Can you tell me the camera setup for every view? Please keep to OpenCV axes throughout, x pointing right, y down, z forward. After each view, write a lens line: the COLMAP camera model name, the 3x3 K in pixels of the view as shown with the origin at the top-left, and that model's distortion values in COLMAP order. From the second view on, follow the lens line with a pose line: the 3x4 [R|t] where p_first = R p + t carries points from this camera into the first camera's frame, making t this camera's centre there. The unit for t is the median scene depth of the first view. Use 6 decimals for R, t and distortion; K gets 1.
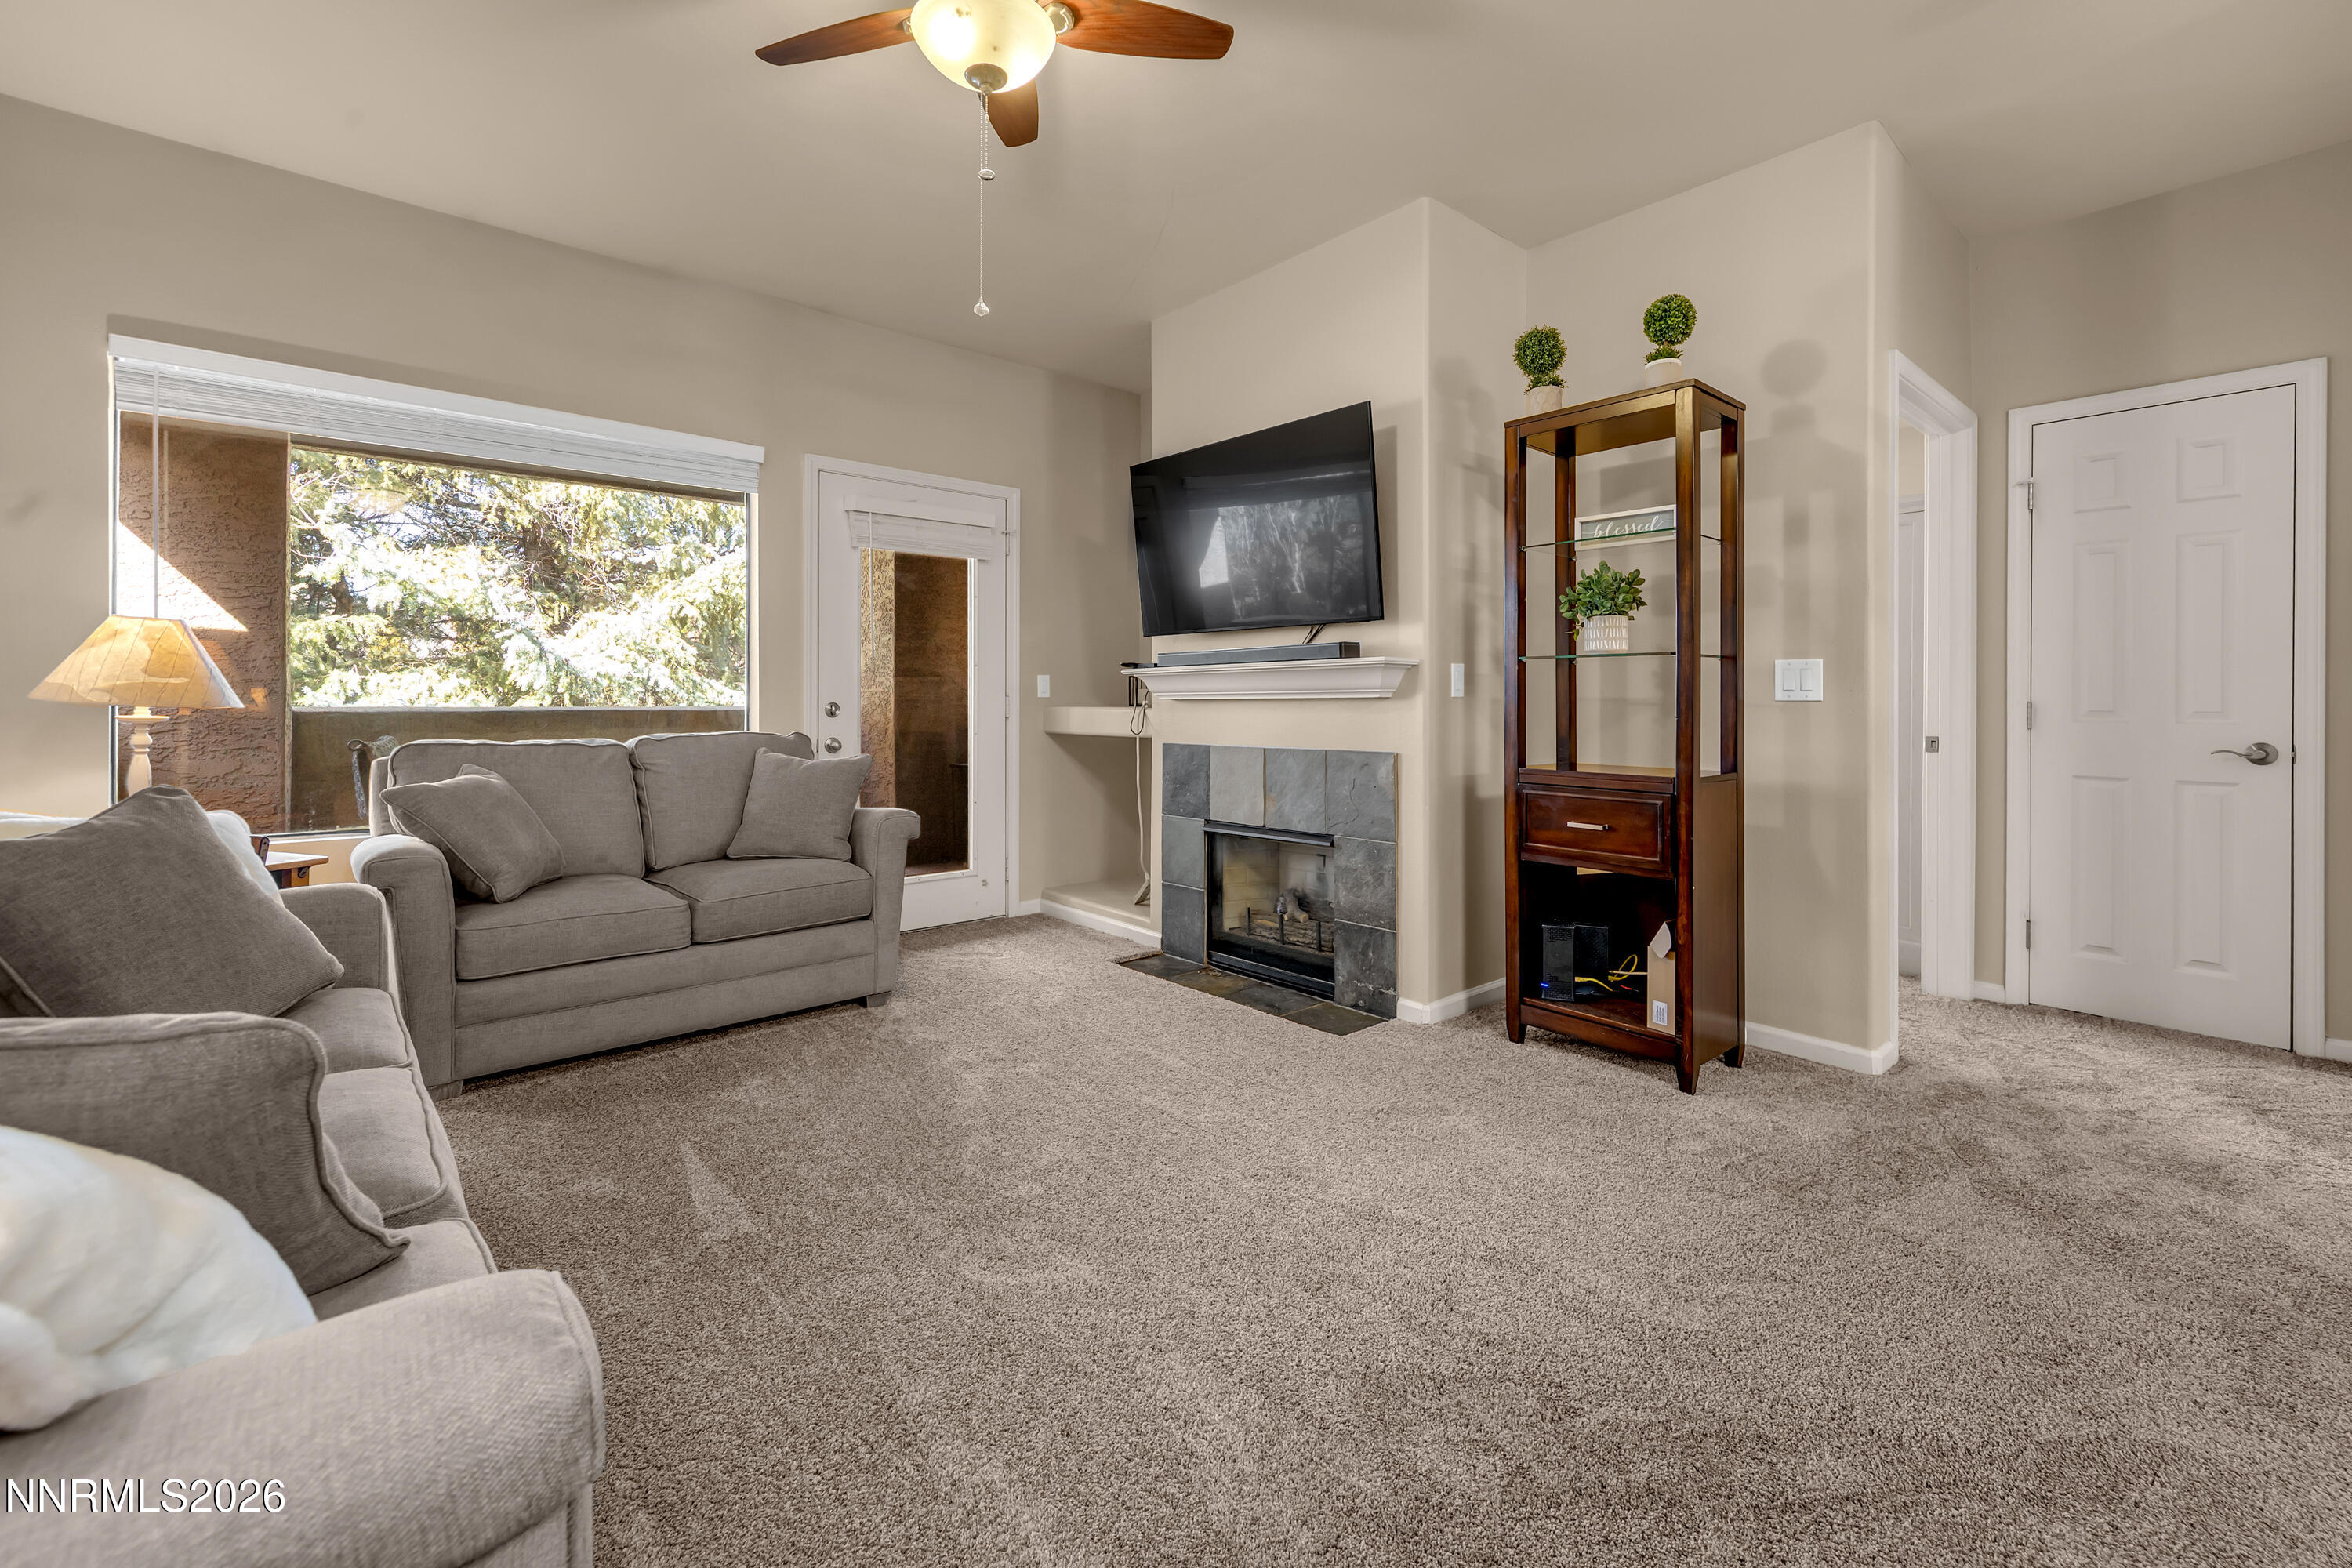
lens RADIAL K [[988.6, 0, 1177.2], [0, 988.6, 697.8], [0, 0, 1]] dist [0.000691, 0.000212]
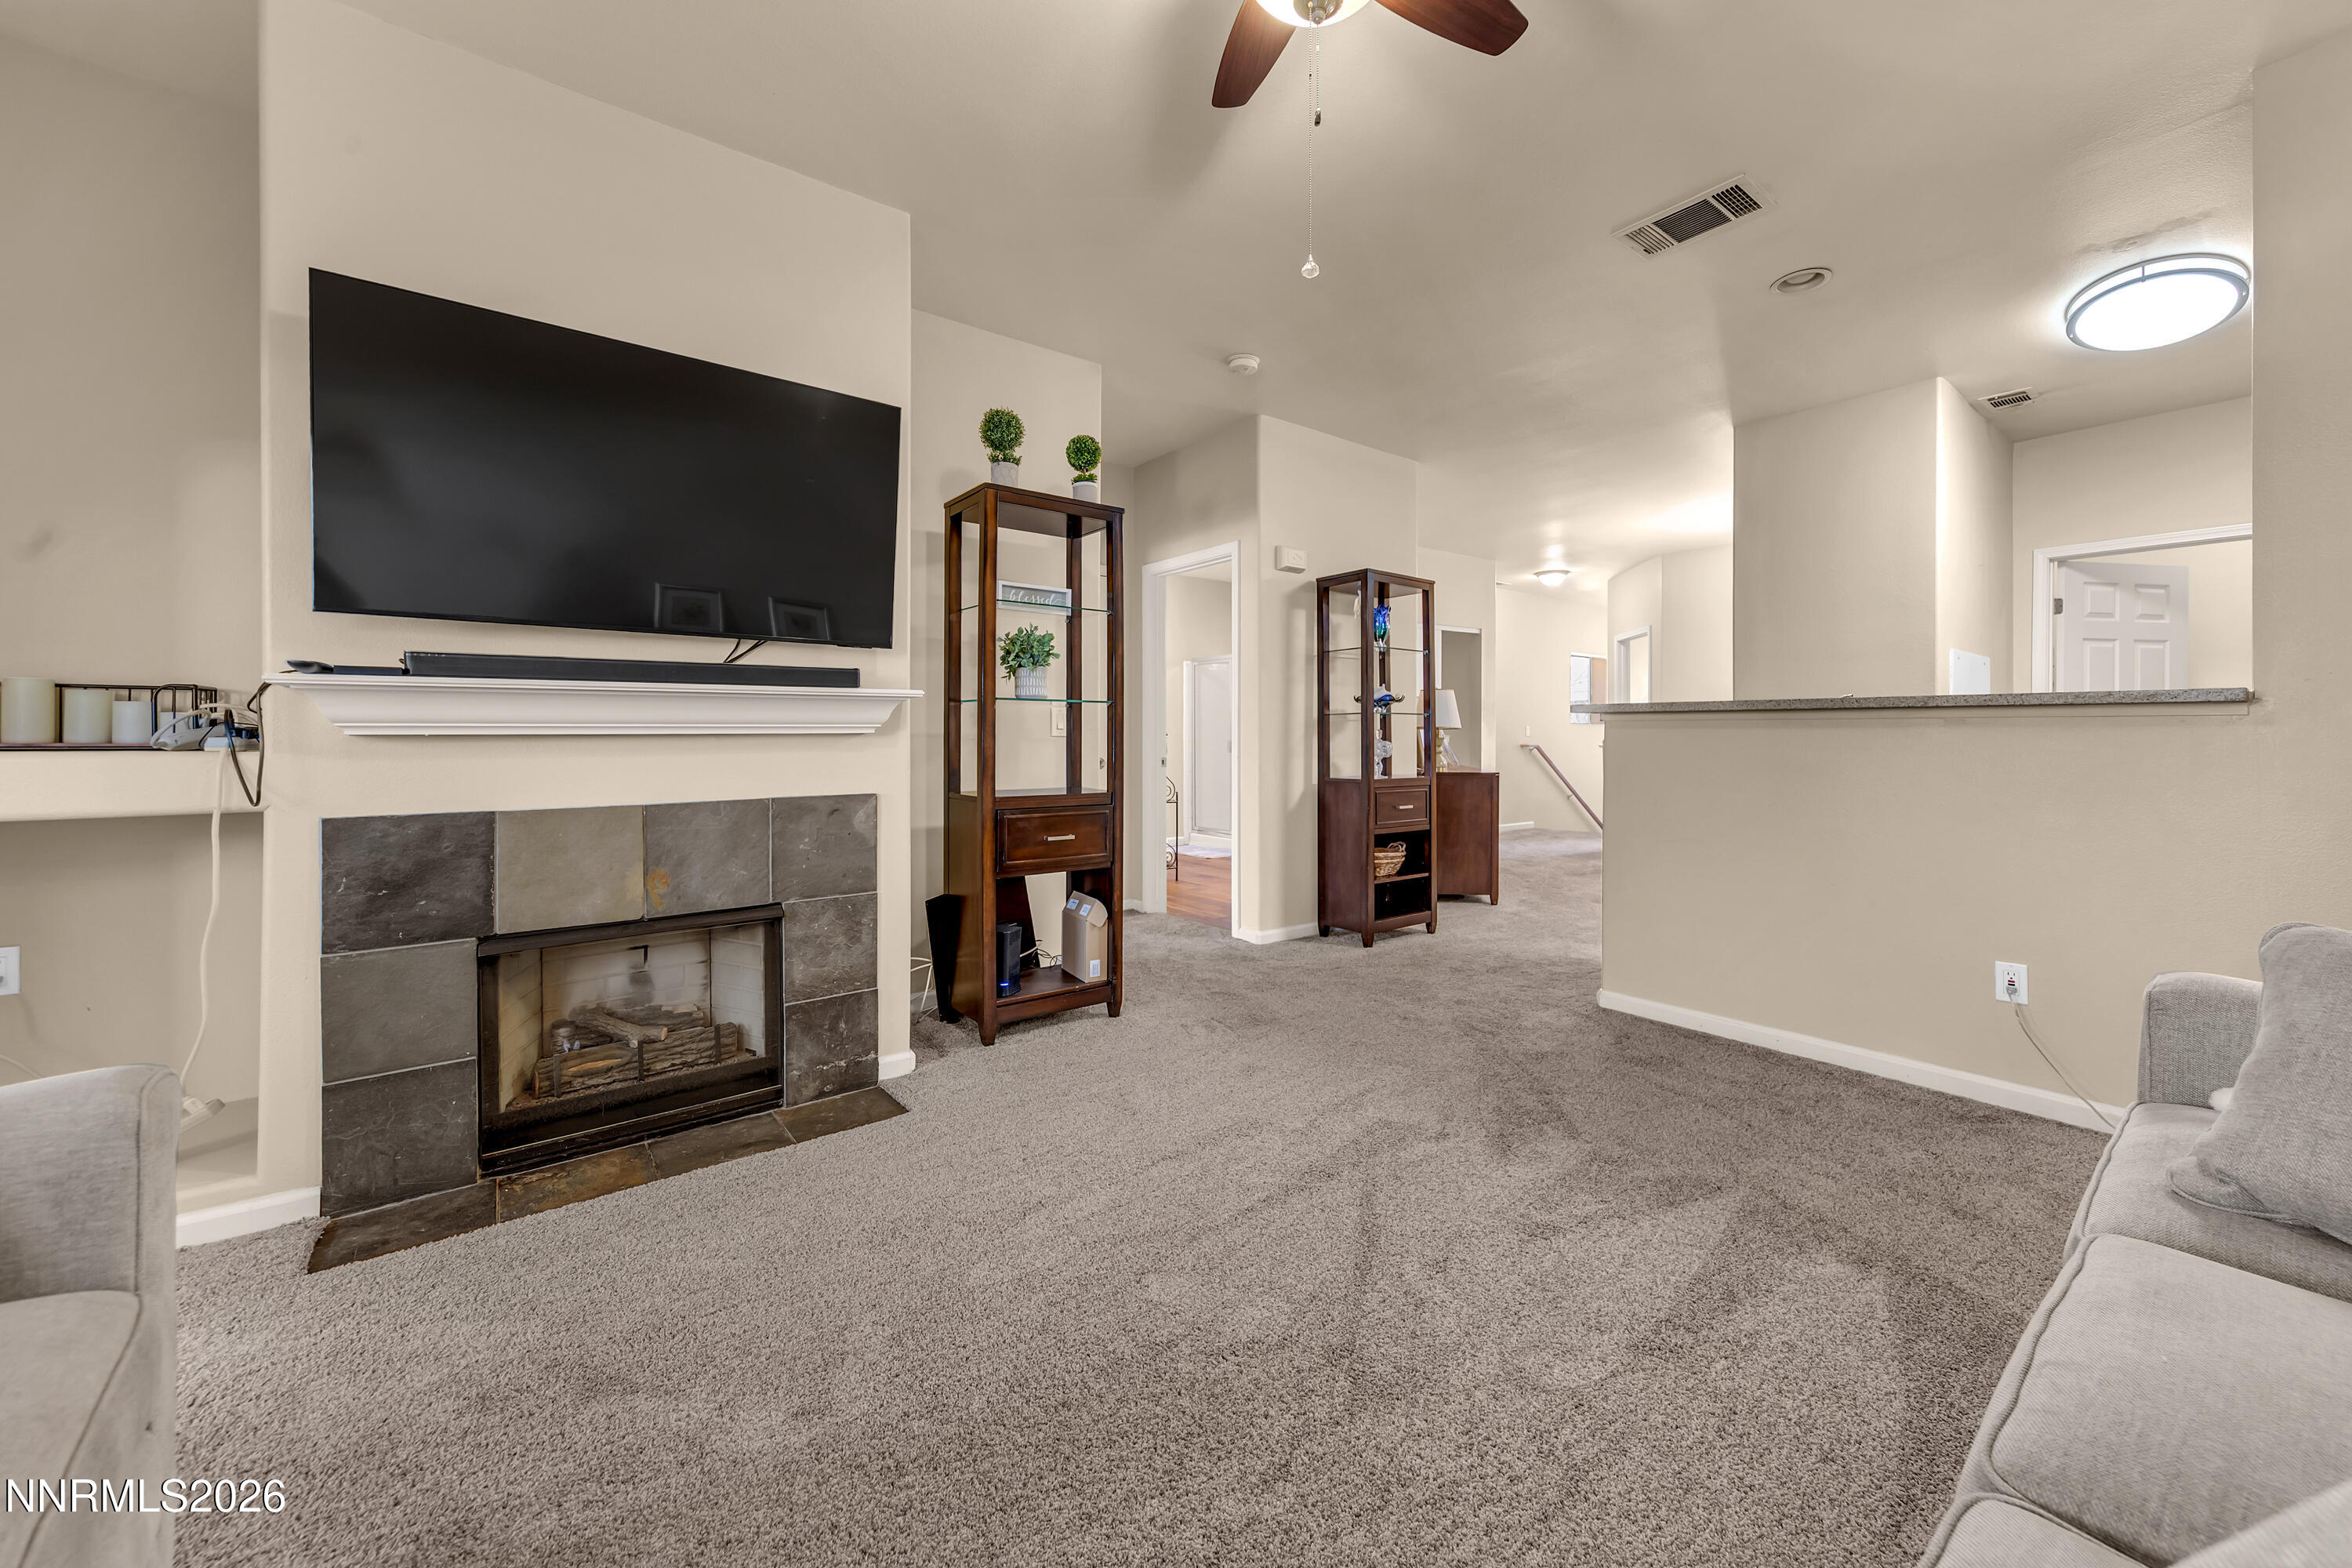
lens RADIAL K [[886.8, 0, 1178.2], [0, 886.8, 742.2], [0, 0, 1]] dist [-0.000593, 0.000000]
pose [[0.064361, -0.003593, 0.997920, -0.579227], [0.002522, 0.999991, 0.003438, 0.005494], [-0.997923, 0.002295, 0.064370, 0.660355]]
